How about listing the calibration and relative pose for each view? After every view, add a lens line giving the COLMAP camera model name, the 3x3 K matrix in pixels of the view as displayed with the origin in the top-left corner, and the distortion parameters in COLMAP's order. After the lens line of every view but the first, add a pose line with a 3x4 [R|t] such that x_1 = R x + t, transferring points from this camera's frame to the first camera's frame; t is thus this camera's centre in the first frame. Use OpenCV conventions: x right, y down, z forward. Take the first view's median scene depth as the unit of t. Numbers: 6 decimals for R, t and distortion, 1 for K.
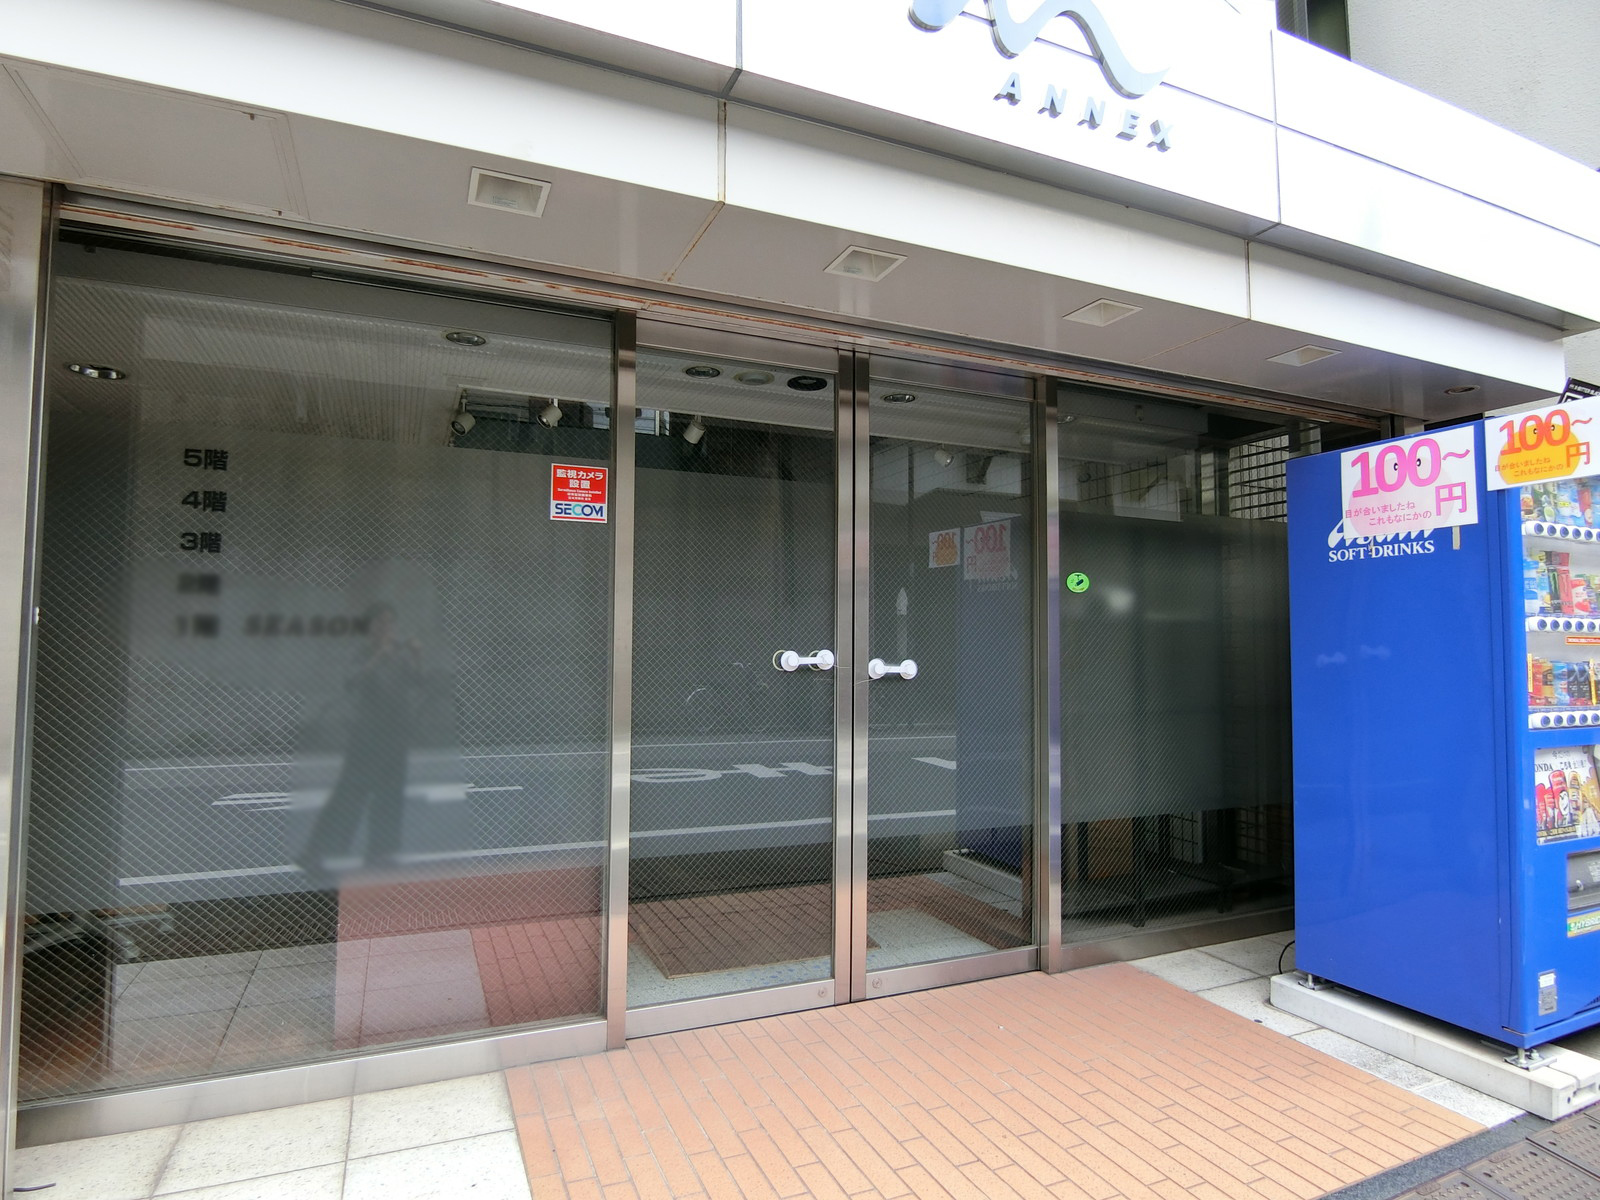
lens RADIAL K [[875.4, 0, 797.9], [0, 875.4, 600.3], [0, 0, 1]] dist [-0.003905, -0.000279]
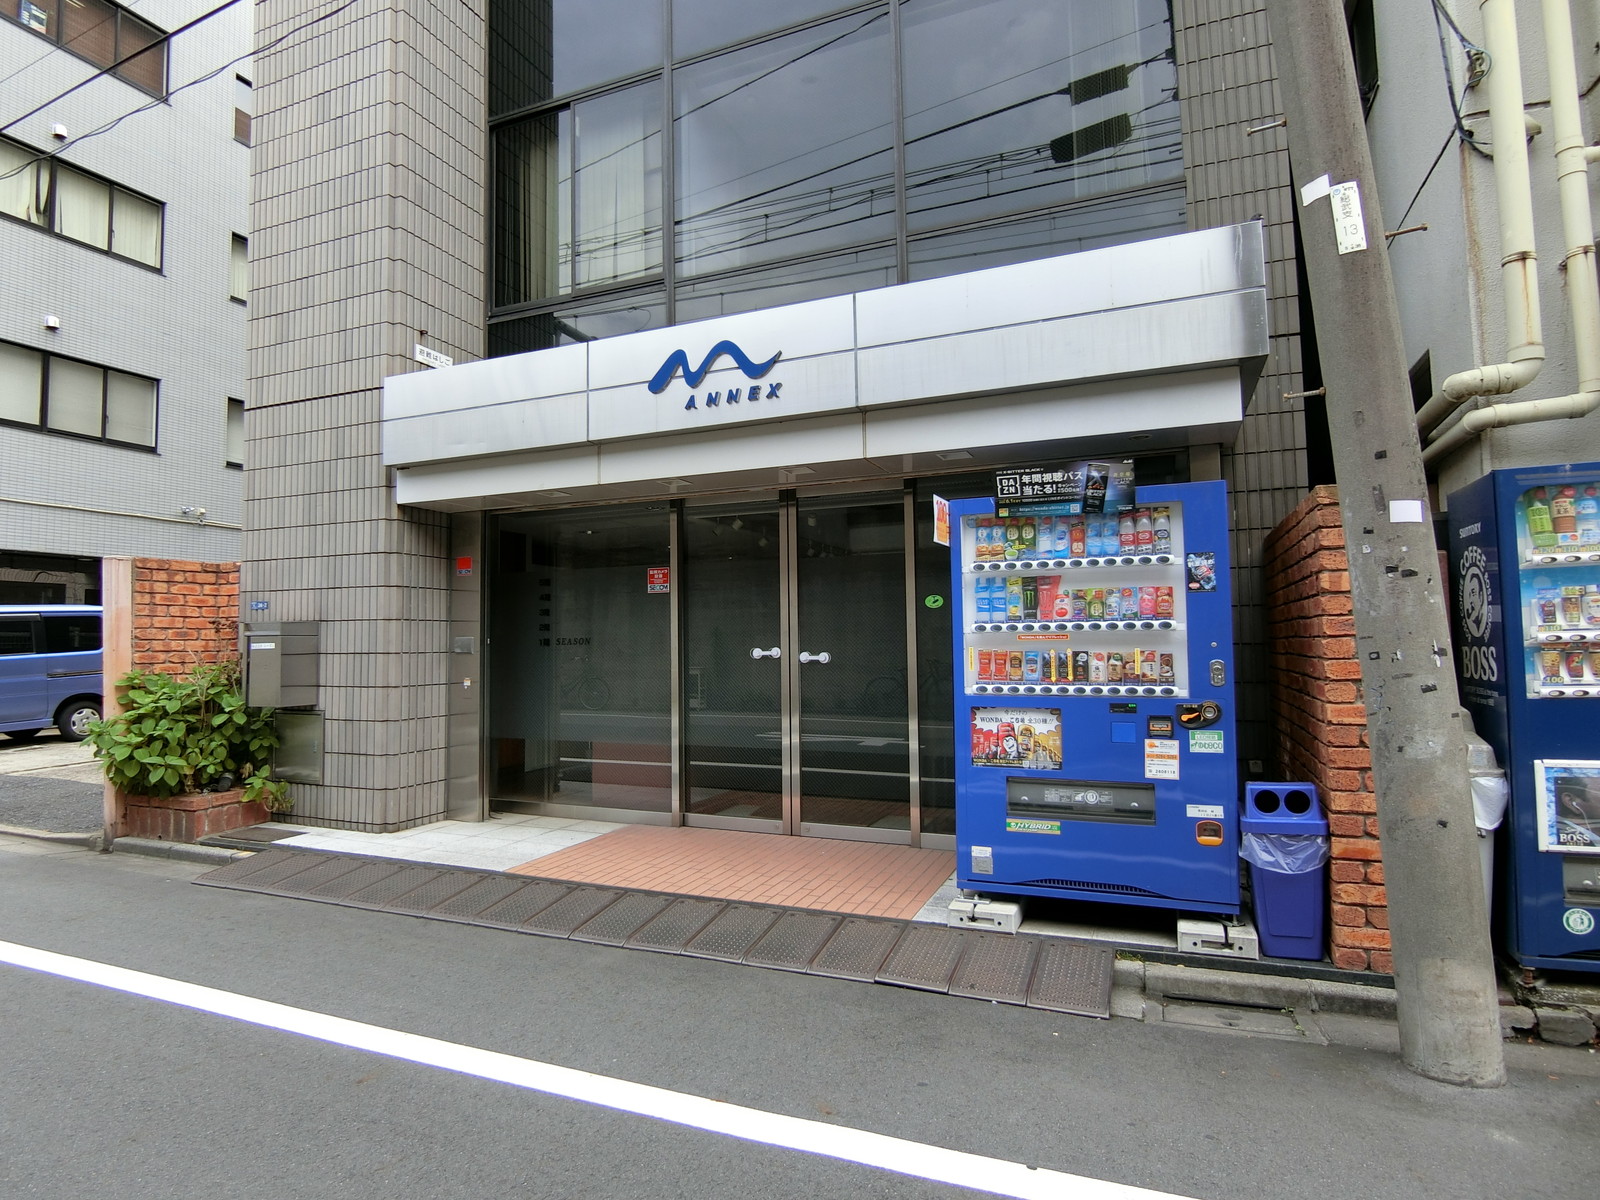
lens RADIAL K [[875.4, 0, 796.3], [0, 875.4, 588.2], [0, 0, 1]] dist [-0.003905, -0.000279]
pose [[0.687305, -0.057874, -0.724060, 1.712019], [0.055462, 0.998092, -0.027131, -0.020651], [0.724249, -0.021511, 0.689203, -0.322584]]
